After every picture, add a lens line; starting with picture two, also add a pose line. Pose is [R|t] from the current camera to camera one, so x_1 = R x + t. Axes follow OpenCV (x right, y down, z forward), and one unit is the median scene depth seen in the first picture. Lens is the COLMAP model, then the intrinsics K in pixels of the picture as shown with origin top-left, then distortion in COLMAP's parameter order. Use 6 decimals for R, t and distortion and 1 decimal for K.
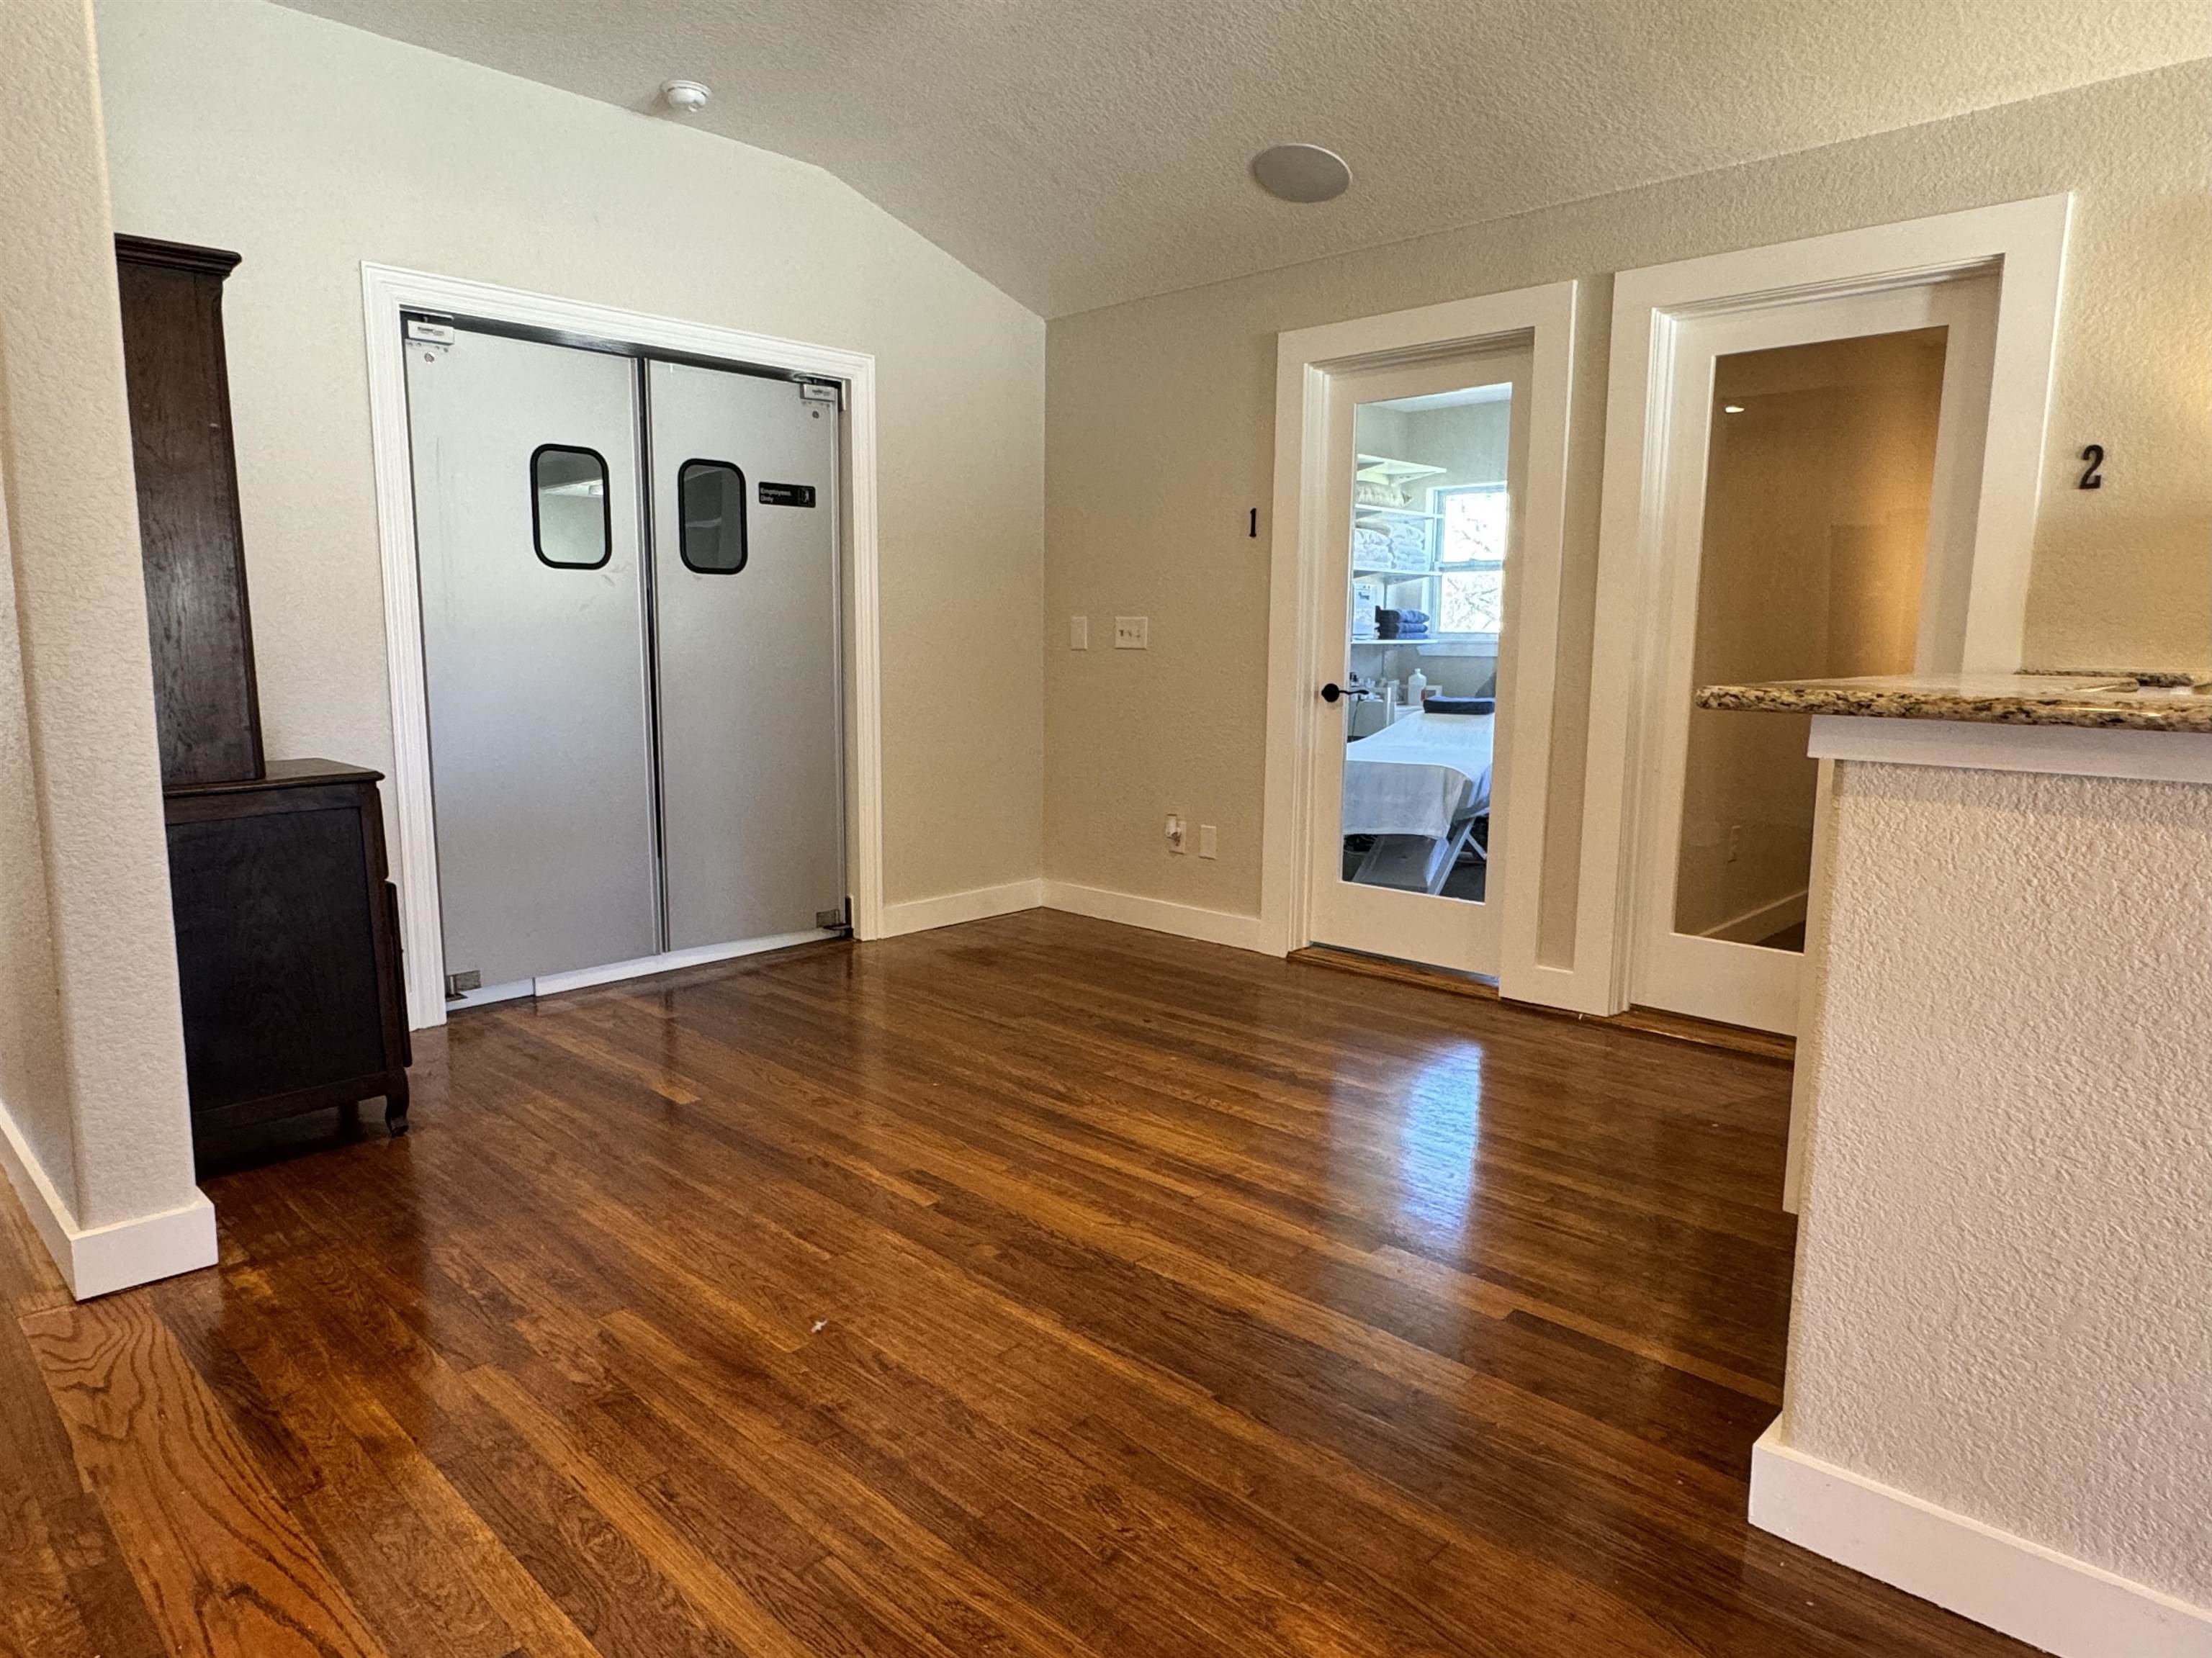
lens RADIAL K [[1334.8, 0, 1106.0], [0, 1334.8, 829.0], [0, 0, 1]] dist [0.000929, -0.000291]
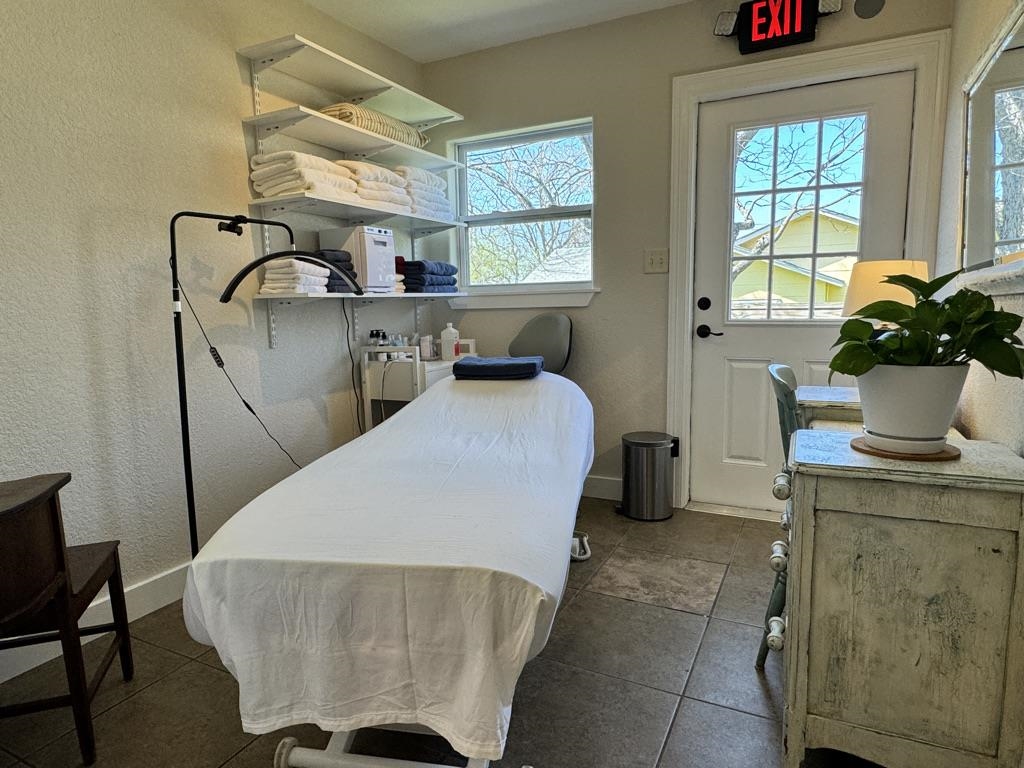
lens RADIAL K [[618.0, 0, 512.0], [0, 618.0, 384.0], [0, 0, 1]] dist [0.000929, -0.000291]
pose [[0.953790, -0.059797, 0.294462, 0.142977], [0.061139, 0.998118, 0.004654, -0.075628], [-0.294187, 0.013564, 0.955652, 0.562707]]
